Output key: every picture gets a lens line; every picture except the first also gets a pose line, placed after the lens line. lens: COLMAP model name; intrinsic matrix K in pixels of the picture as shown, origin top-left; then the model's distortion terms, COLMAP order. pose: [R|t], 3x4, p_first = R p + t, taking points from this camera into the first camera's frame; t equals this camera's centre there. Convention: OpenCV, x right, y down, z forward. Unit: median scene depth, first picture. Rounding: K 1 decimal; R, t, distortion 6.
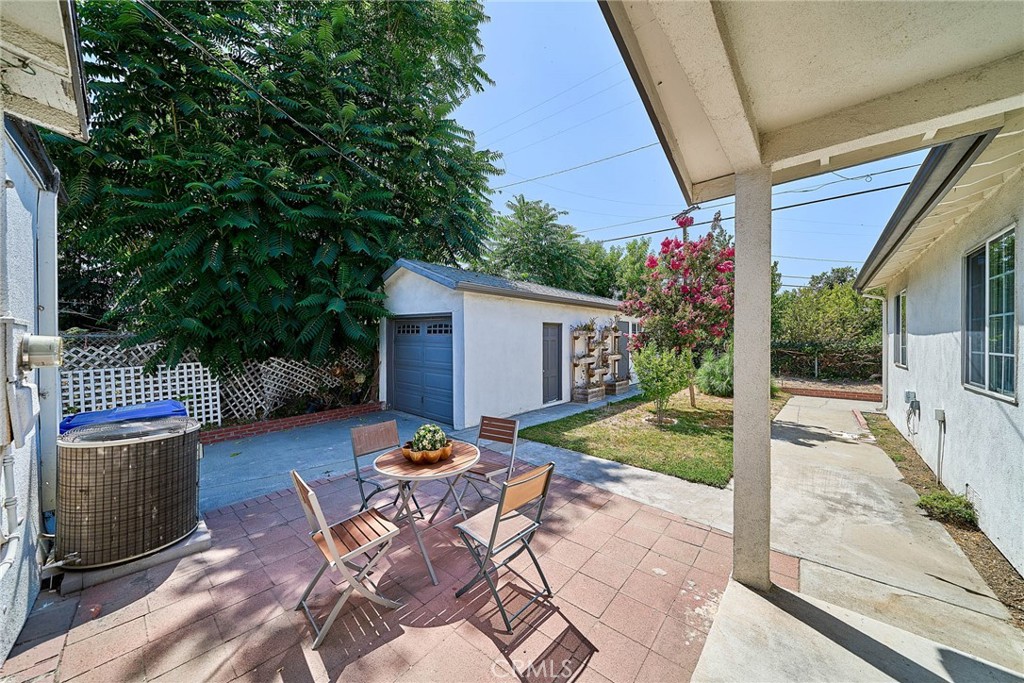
lens RADIAL K [[357.8, 0, 511.4], [0, 357.8, 345.0], [0, 0, 1]] dist [-0.000904, -0.000098]
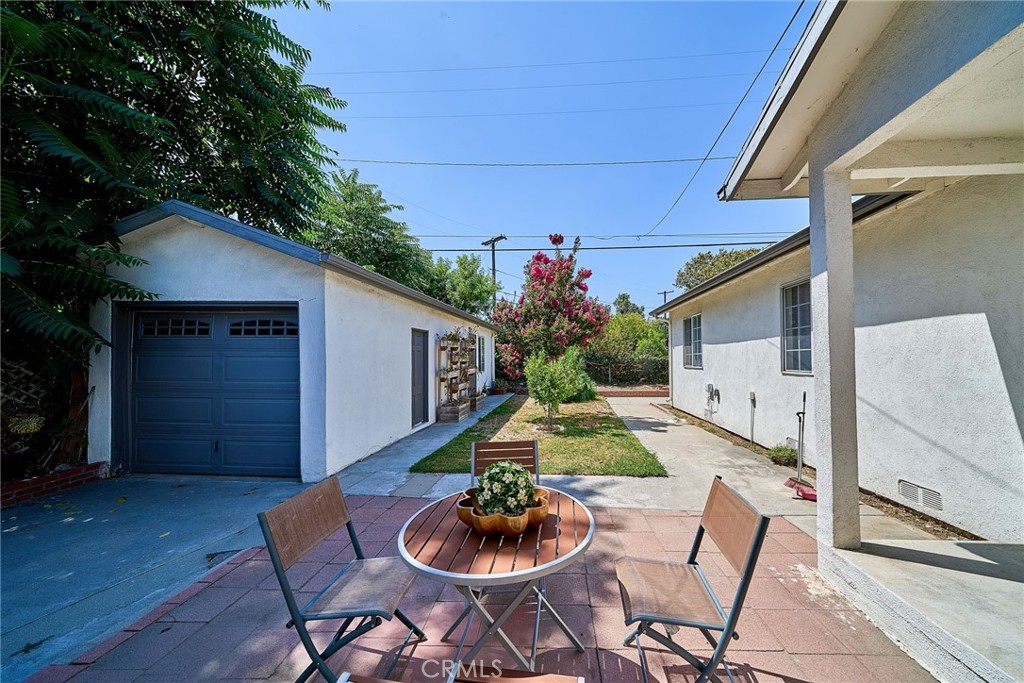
lens RADIAL K [[355.9, 0, 546.9], [0, 355.9, 356.5], [0, 0, 1]] dist [-0.000176, -0.000034]
pose [[0.777528, 0.000414, 0.628848, -0.206057], [0.016198, 0.999655, -0.020685, 0.026631], [-0.628640, 0.026269, 0.777253, 0.201671]]
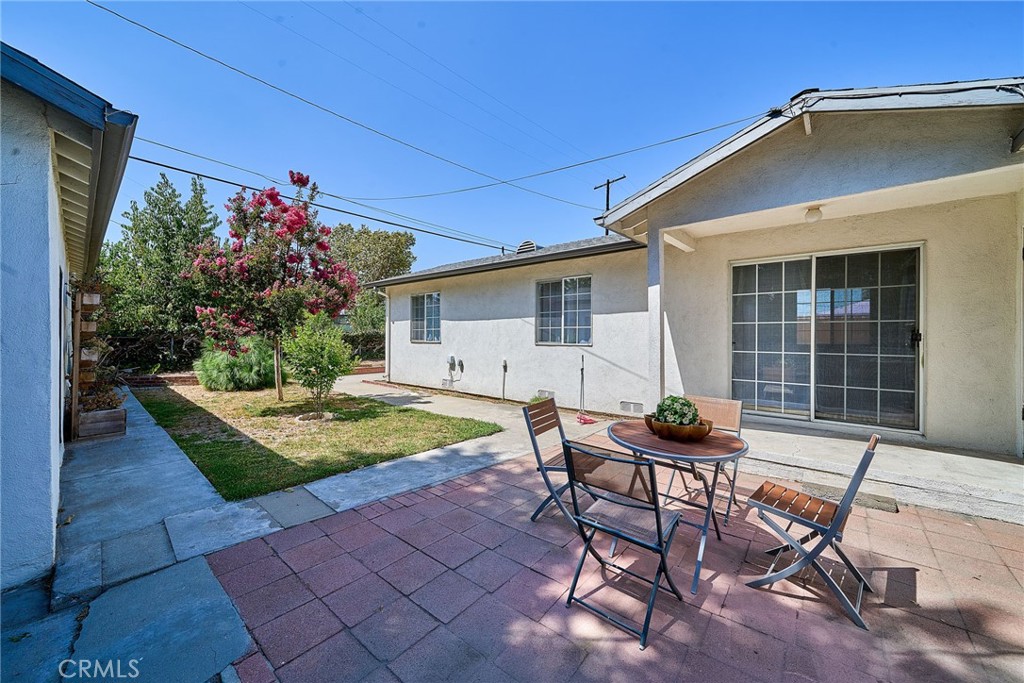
lens RADIAL K [[379.9, 0, 509.3], [0, 379.9, 336.6], [0, 0, 1]] dist [0.001695, -0.000120]
pose [[-0.020619, 0.001391, 0.999786, -0.428968], [0.010402, 0.999945, -0.001176, 0.032227], [-0.999733, 0.010375, -0.020632, 0.541037]]
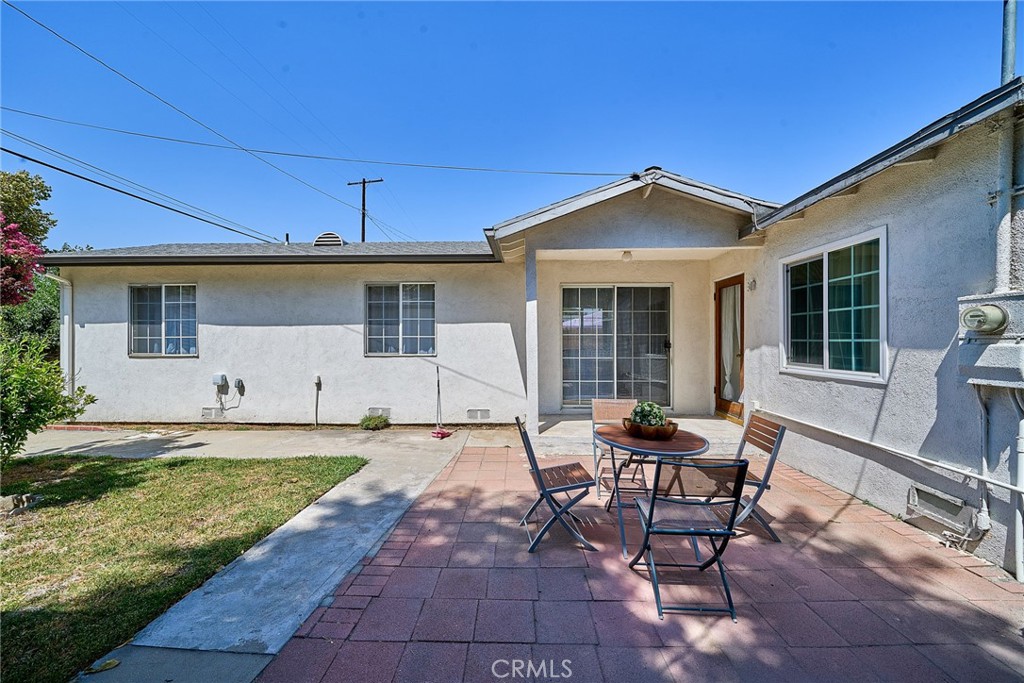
lens RADIAL K [[378.4, 0, 510.2], [0, 378.4, 341.0], [0, 0, 1]] dist [0.001492, -0.000022]
pose [[-0.641619, 0.004338, 0.767011, -0.304924], [0.014424, 0.999875, 0.006411, 0.017504], [-0.766888, 0.015177, -0.641602, 0.751314]]
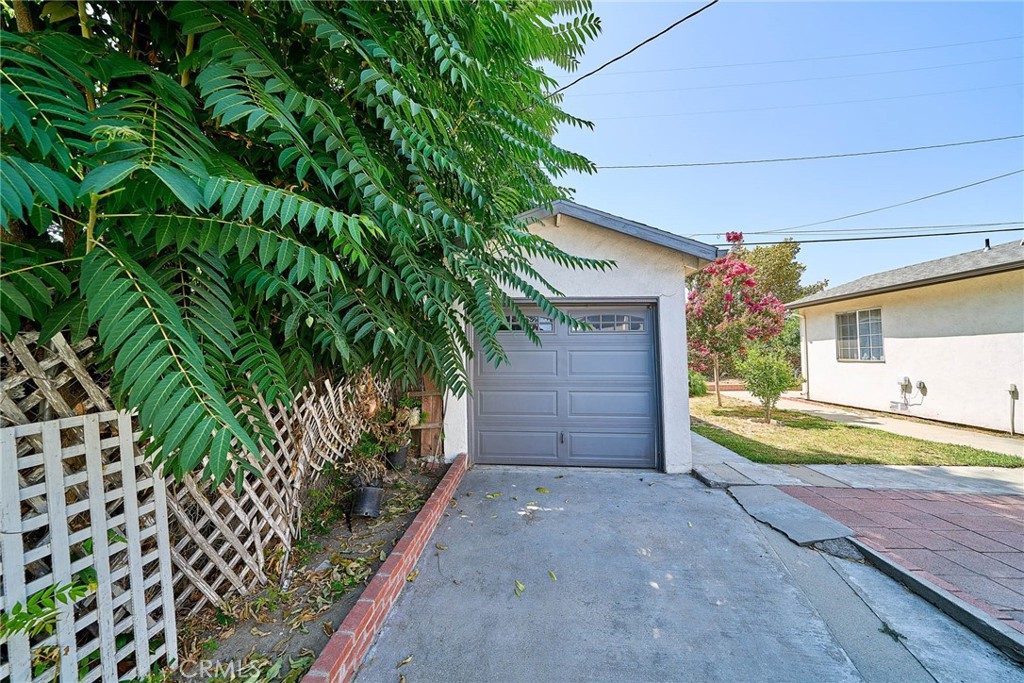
lens RADIAL K [[346.4, 0, 506.1], [0, 346.4, 344.6], [0, 0, 1]] dist [-0.006883, 0.000149]
pose [[0.789687, 0.011402, 0.613404, -0.732090], [0.020848, 0.998751, -0.045404, 0.019431], [-0.613156, 0.048643, 0.788463, 0.621664]]
